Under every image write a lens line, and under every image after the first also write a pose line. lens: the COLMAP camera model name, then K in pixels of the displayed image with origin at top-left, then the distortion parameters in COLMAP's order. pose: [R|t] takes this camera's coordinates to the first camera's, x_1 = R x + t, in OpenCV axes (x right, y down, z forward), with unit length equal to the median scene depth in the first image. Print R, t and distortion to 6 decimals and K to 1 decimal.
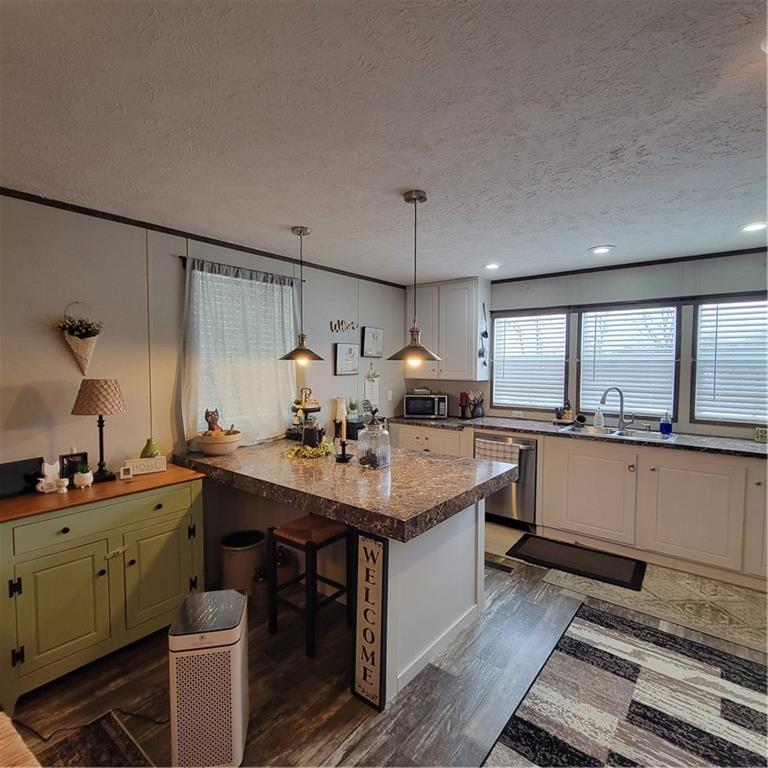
lens RADIAL K [[416.6, 0, 383.4], [0, 416.6, 382.9], [0, 0, 1]] dist [-0.000473, 0.000763]
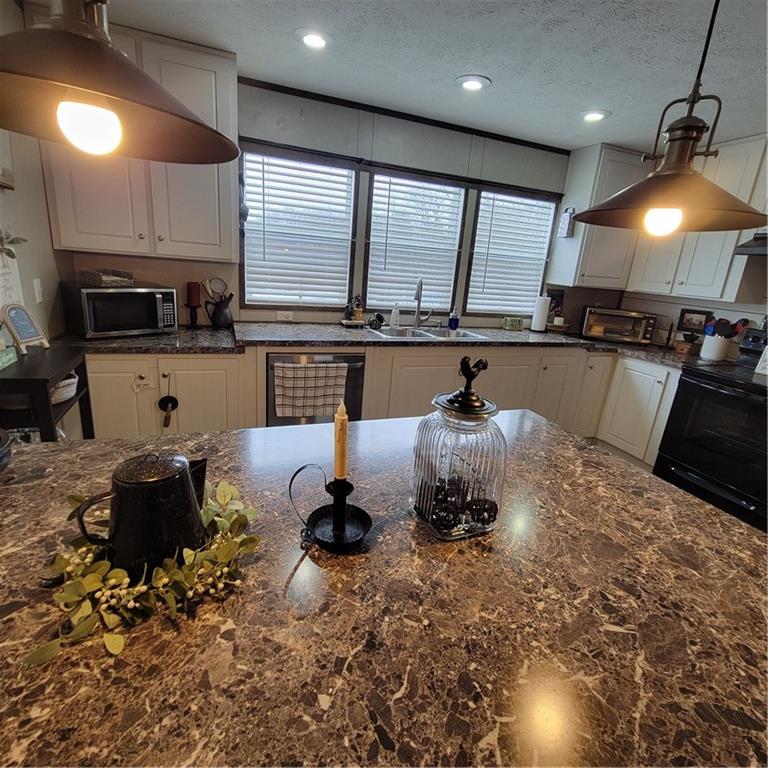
lens RADIAL K [[416.6, 0, 383.4], [0, 416.6, 382.9], [0, 0, 1]] dist [-0.000473, 0.000763]
pose [[0.509777, -0.205126, 0.835495, -0.288023], [-0.037378, 0.964961, 0.259718, -0.003344], [-0.859494, -0.163628, 0.484247, 0.775009]]
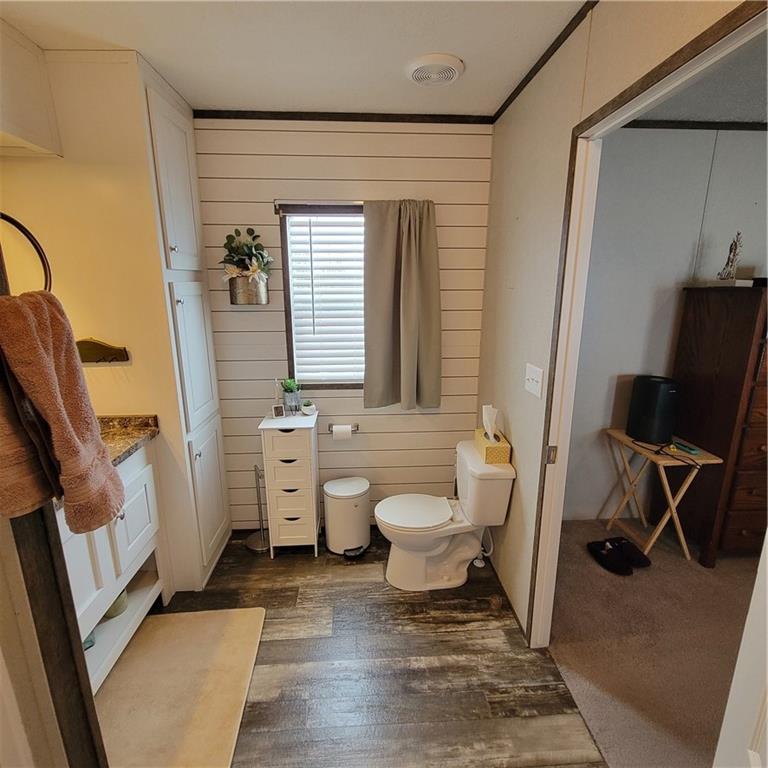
lens RADIAL K [[416.6, 0, 383.4], [0, 416.6, 382.9], [0, 0, 1]] dist [-0.000473, 0.000763]
pose [[-0.670295, -0.176585, 0.720779, -0.380103], [0.033536, 0.963076, 0.267132, -0.063375], [-0.741337, 0.203229, -0.639623, 1.015413]]
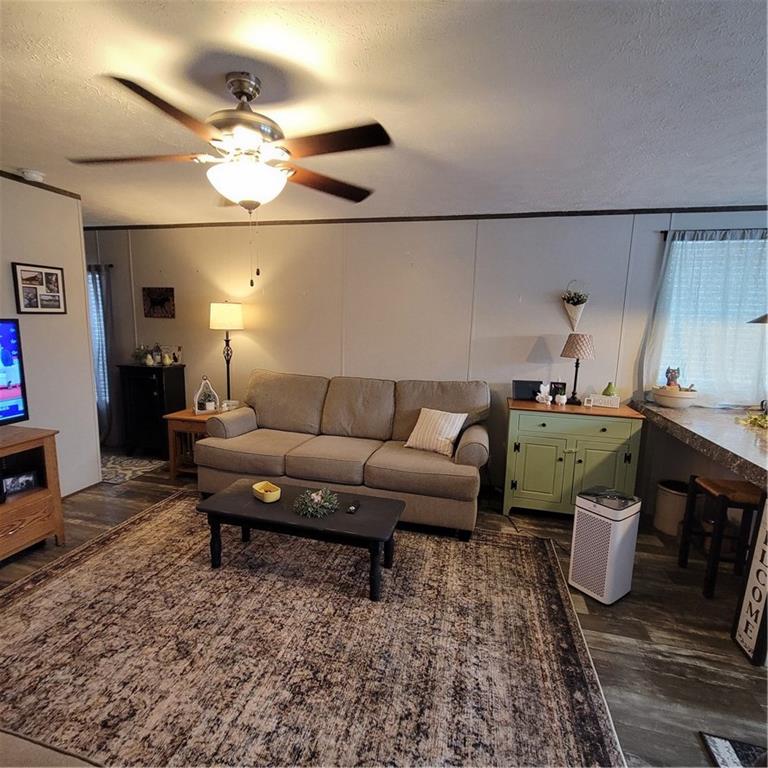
lens RADIAL K [[416.6, 0, 383.4], [0, 416.6, 382.9], [0, 0, 1]] dist [-0.000473, 0.000763]
pose [[0.419287, 0.146687, -0.895925, 0.273332], [-0.069734, 0.989148, 0.129315, 0.015330], [0.905172, 0.008256, 0.424966, -0.176313]]
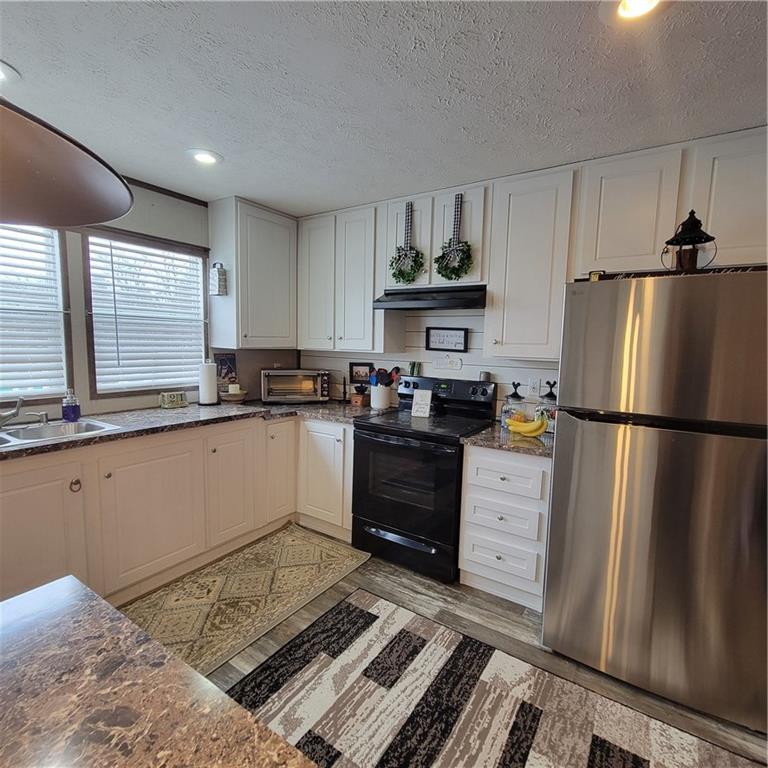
lens RADIAL K [[416.5, 0, 382.5], [0, 416.5, 385.3], [0, 0, 1]] dist [-0.000754, 0.000221]
pose [[-0.090330, -0.111574, 0.989642, -0.034273], [0.022006, 0.993238, 0.113988, -0.000728], [-0.995669, 0.032074, -0.087264, 0.664405]]
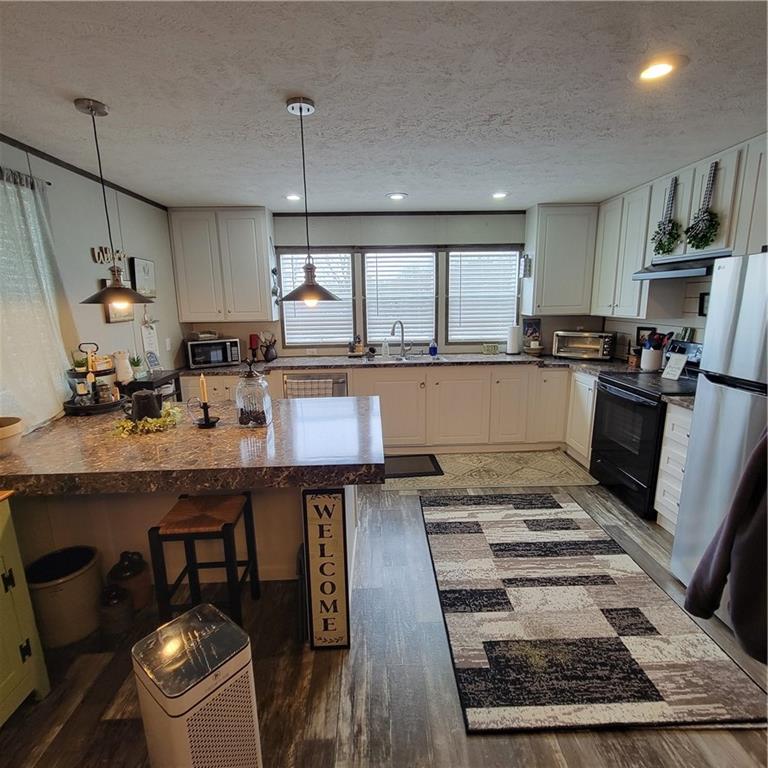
lens RADIAL K [[416.5, 0, 382.5], [0, 416.5, 385.3], [0, 0, 1]] dist [-0.000754, 0.000221]
pose [[0.762563, -0.147664, 0.629836, -0.313329], [0.050213, 0.984174, 0.169943, -0.014595], [-0.644962, -0.097966, 0.757909, 0.143000]]
